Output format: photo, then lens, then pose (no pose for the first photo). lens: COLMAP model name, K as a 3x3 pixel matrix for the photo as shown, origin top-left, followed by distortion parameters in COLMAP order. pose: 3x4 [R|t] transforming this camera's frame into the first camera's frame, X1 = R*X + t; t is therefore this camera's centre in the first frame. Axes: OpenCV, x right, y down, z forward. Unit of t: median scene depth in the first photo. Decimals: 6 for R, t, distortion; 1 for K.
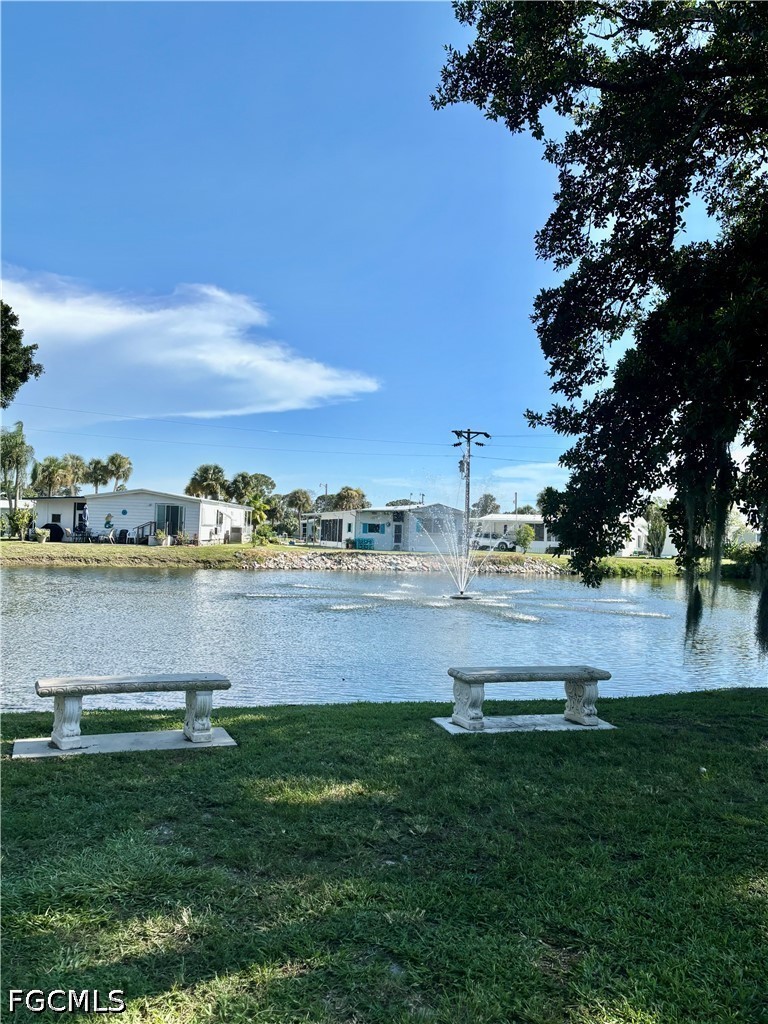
lens RADIAL K [[821.2, 0, 386.4], [0, 821.2, 511.6], [0, 0, 1]] dist [0.000970, -0.002271]
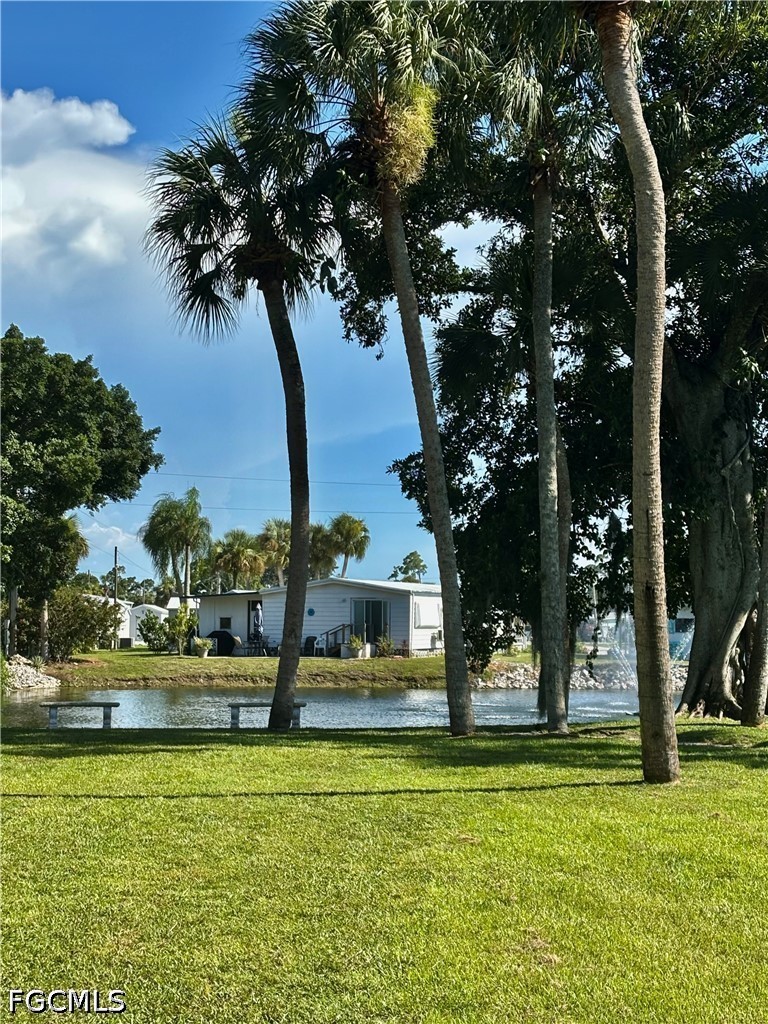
lens RADIAL K [[1737.4, 0, 383.1], [0, 1737.4, 511.8], [0, 0, 1]] dist [0.380270, 0.000000]
pose [[0.939010, -0.046403, -0.340744, 0.264777], [0.030467, 0.998184, -0.051974, -0.005722], [0.342537, 0.038423, 0.938718, -0.411022]]
